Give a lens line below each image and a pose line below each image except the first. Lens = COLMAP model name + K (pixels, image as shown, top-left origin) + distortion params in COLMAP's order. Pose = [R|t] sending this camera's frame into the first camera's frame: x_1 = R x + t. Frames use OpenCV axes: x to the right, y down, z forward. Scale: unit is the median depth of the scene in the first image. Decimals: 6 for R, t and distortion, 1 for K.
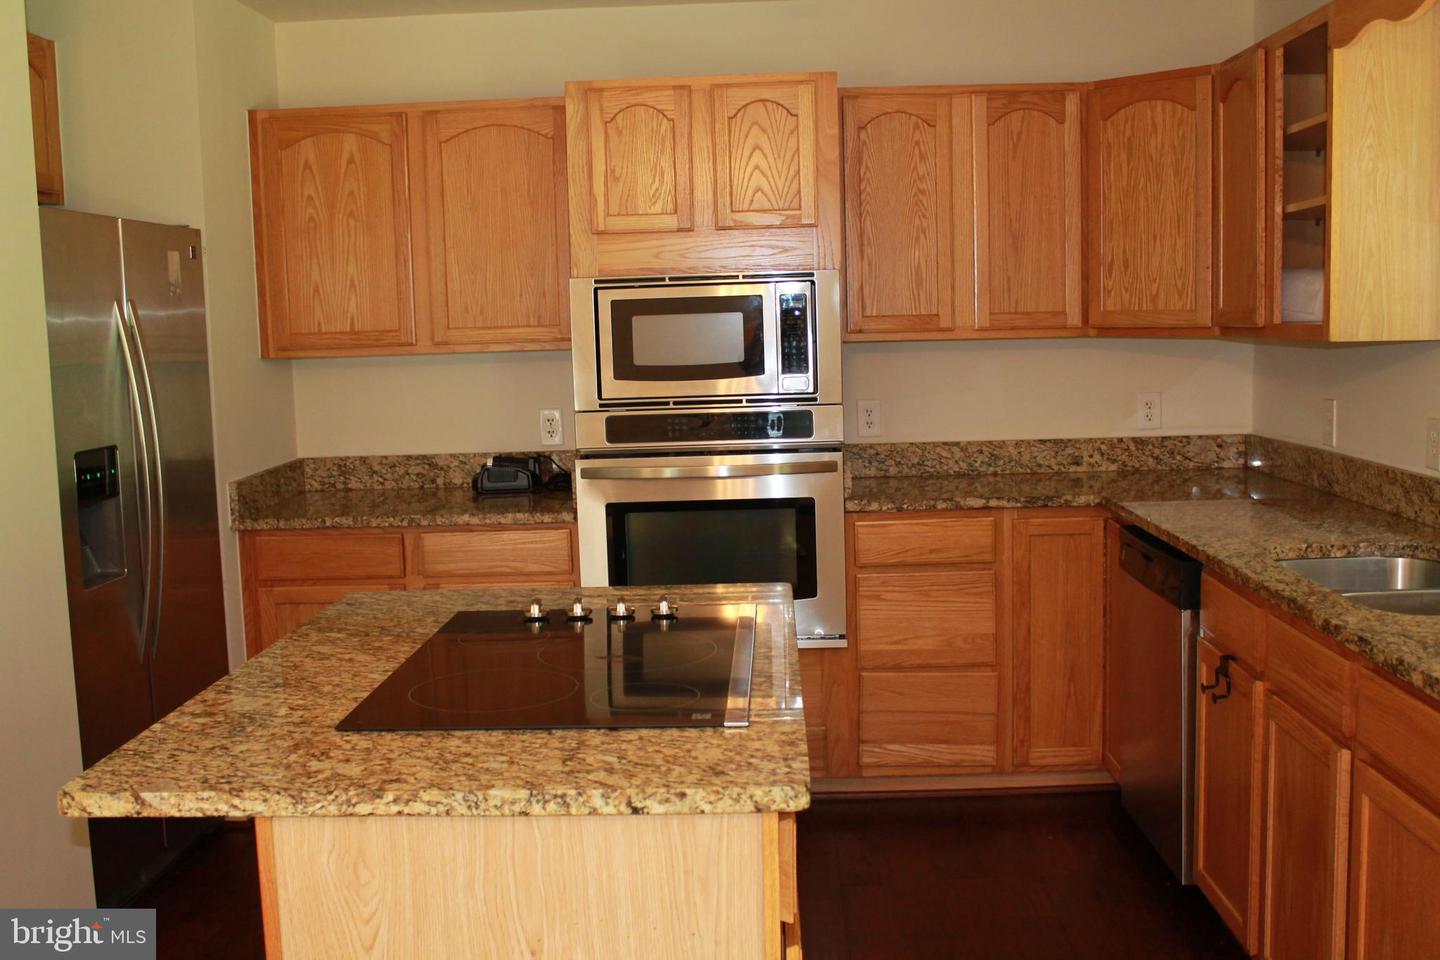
lens RADIAL K [[1481.8, 0, 712.2], [0, 1481.8, 485.7], [0, 0, 1]] dist [-0.092447, 0.000000]
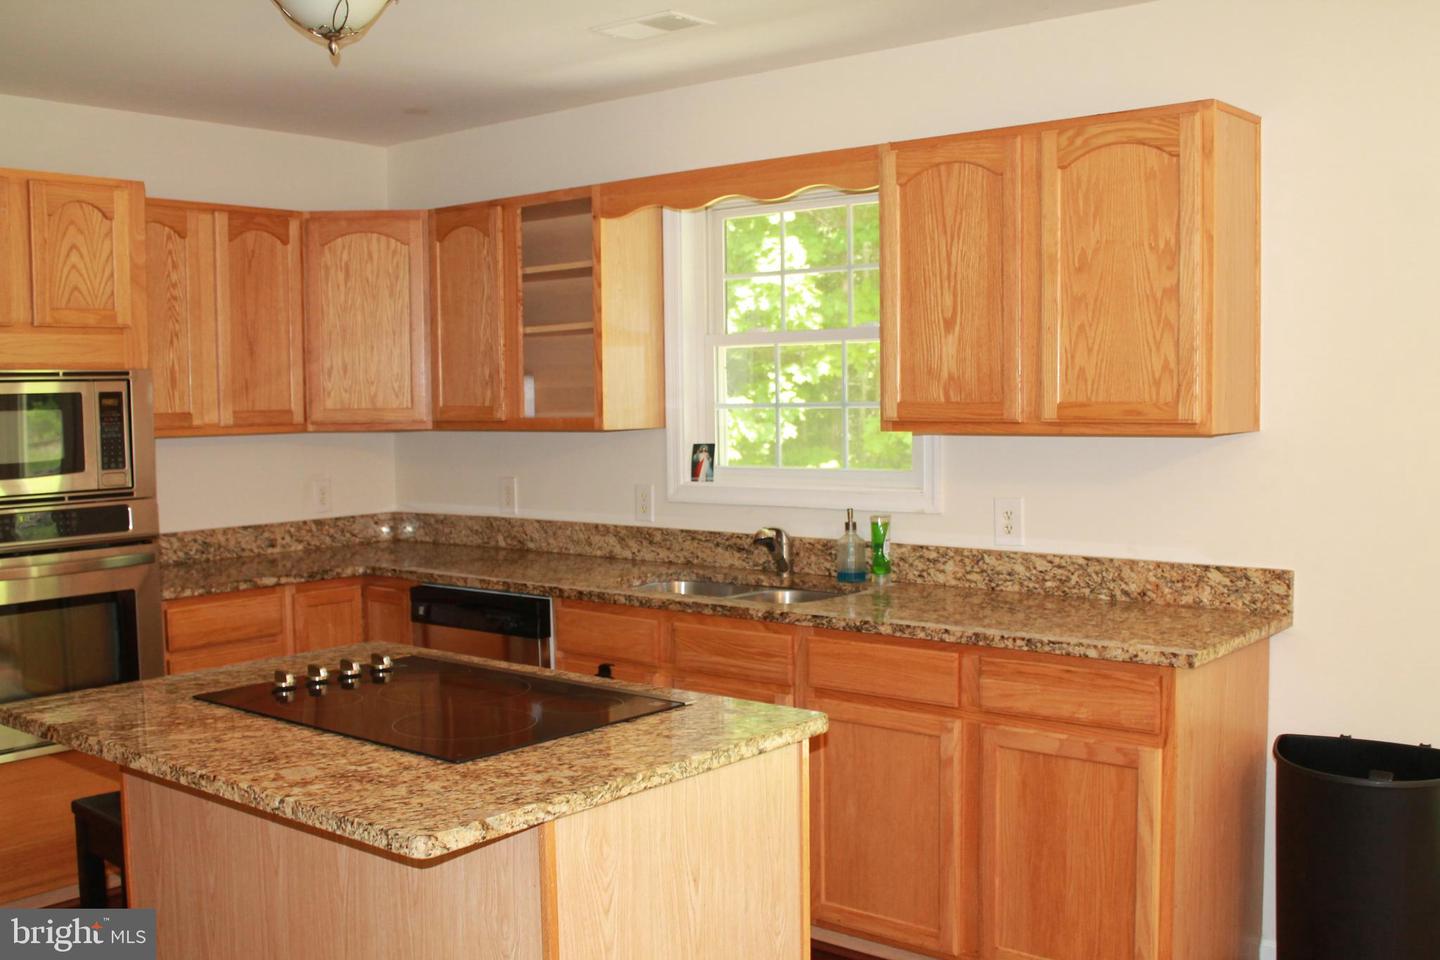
lens RADIAL K [[1481.8, 0, 721.6], [0, 1481.8, 476.8], [0, 0, 1]] dist [-0.092447, 0.000000]
pose [[0.613669, -0.028594, 0.789046, -0.475097], [0.089187, 0.995458, -0.033290, 0.000412], [-0.784510, 0.090802, 0.613432, 0.053219]]
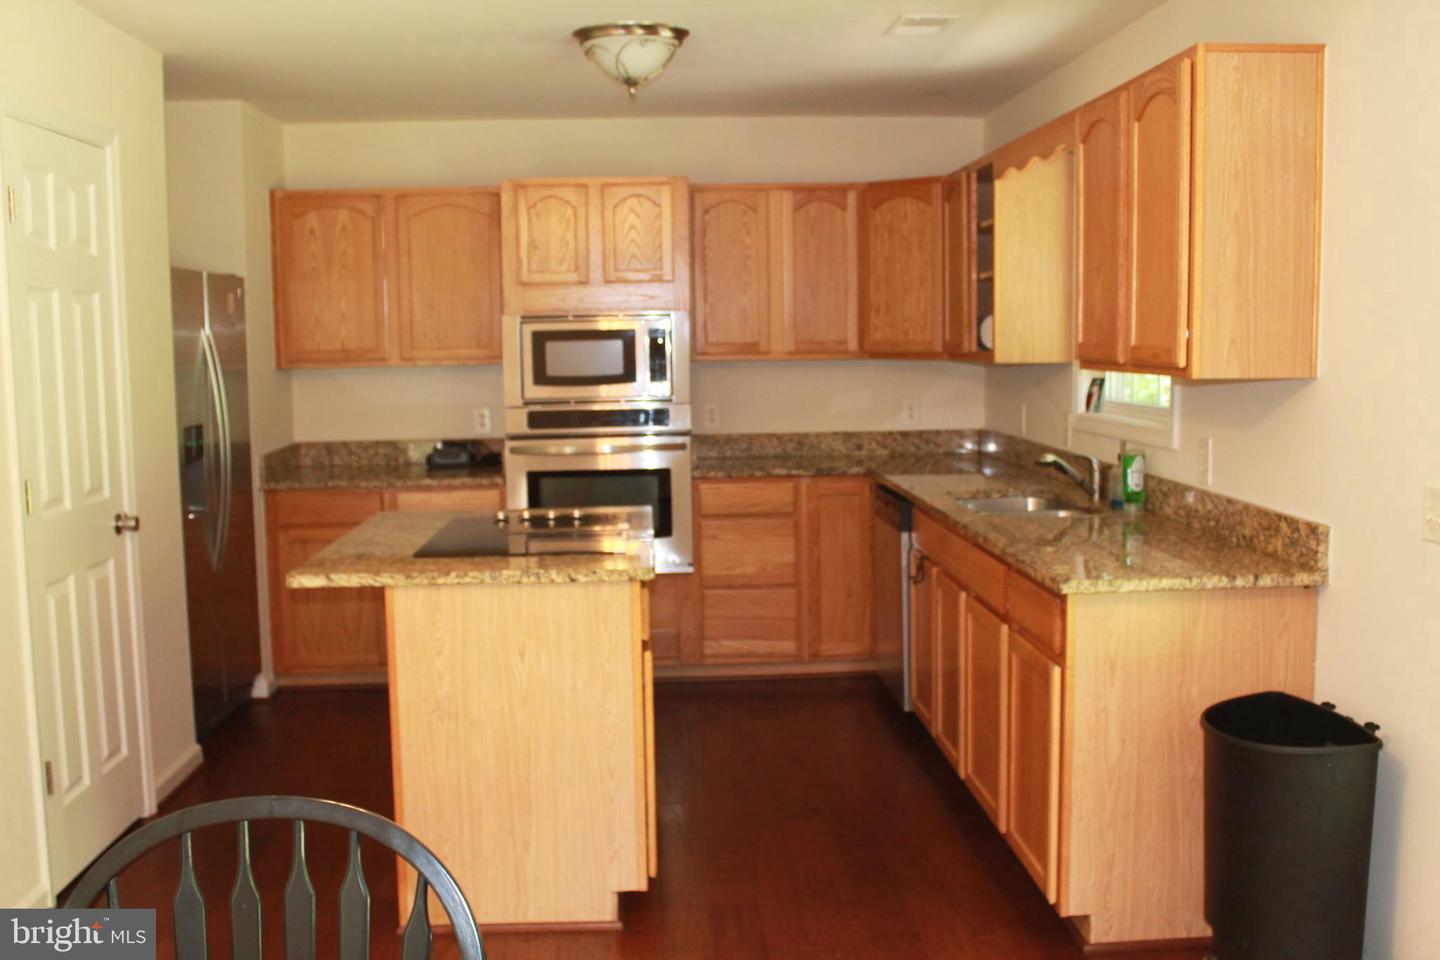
lens RADIAL K [[1481.8, 0, 705.6], [0, 1481.8, 484.3], [0, 0, 1]] dist [-0.092447, 0.000000]
pose [[0.996856, 0.004619, 0.079095, -0.012009], [-0.003425, 0.999878, -0.015231, 0.045933], [-0.079155, 0.014913, 0.996751, -0.448330]]
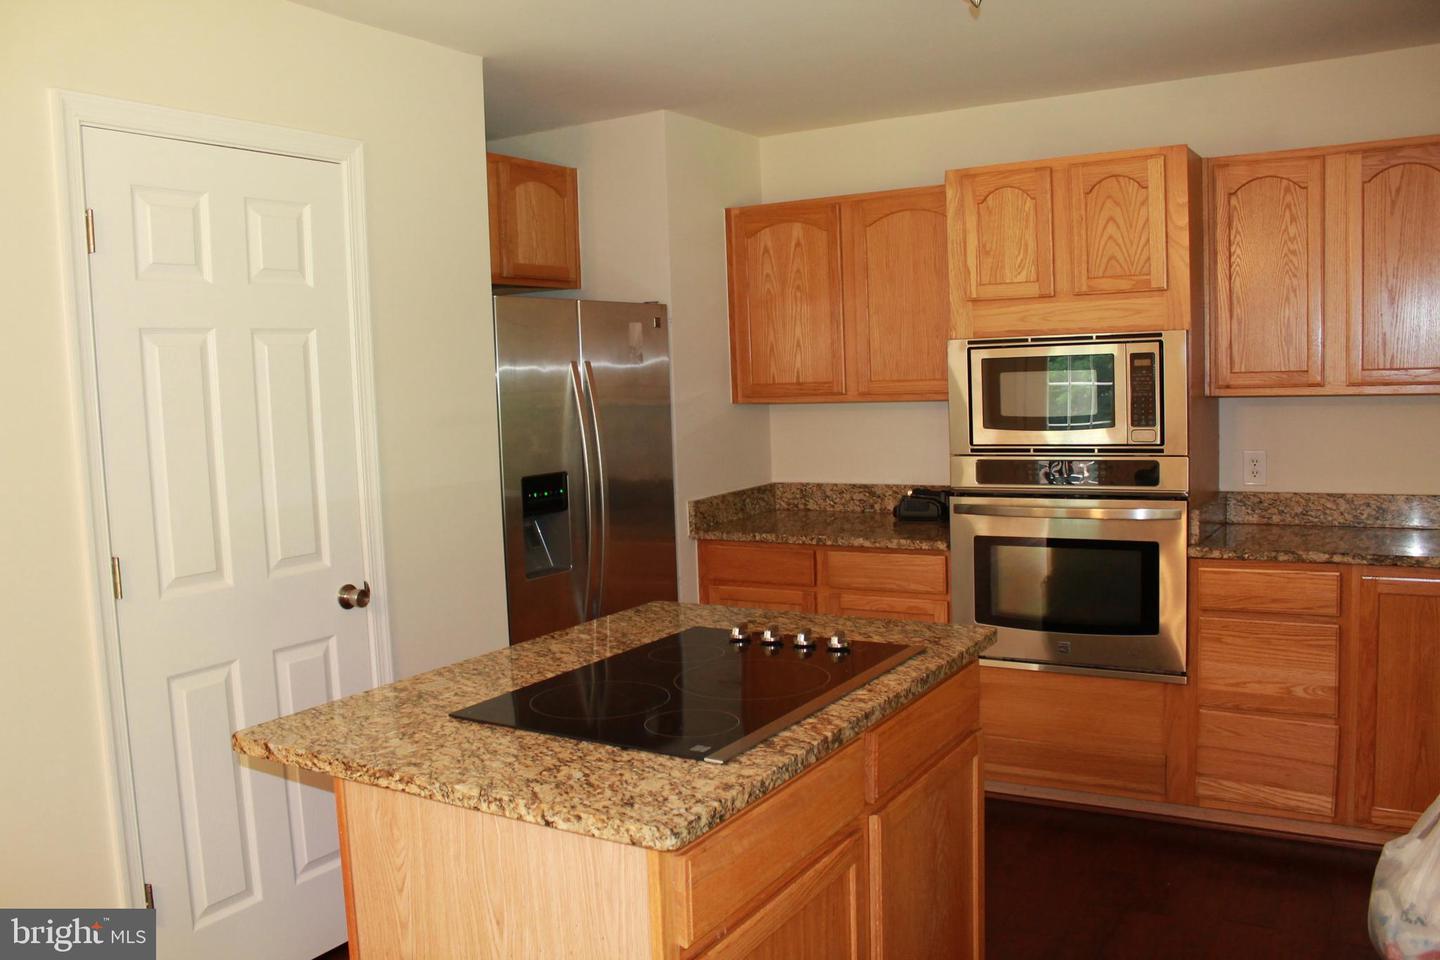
lens RADIAL K [[1205.4, 0, 709.6], [0, 1205.4, 482.2], [0, 0, 1]] dist [-0.156714, 0.123611]
pose [[0.869141, 0.041566, -0.492815, 0.205127], [-0.045442, 0.998958, 0.004113, -0.023984], [0.492473, 0.018820, 0.870124, 0.094906]]
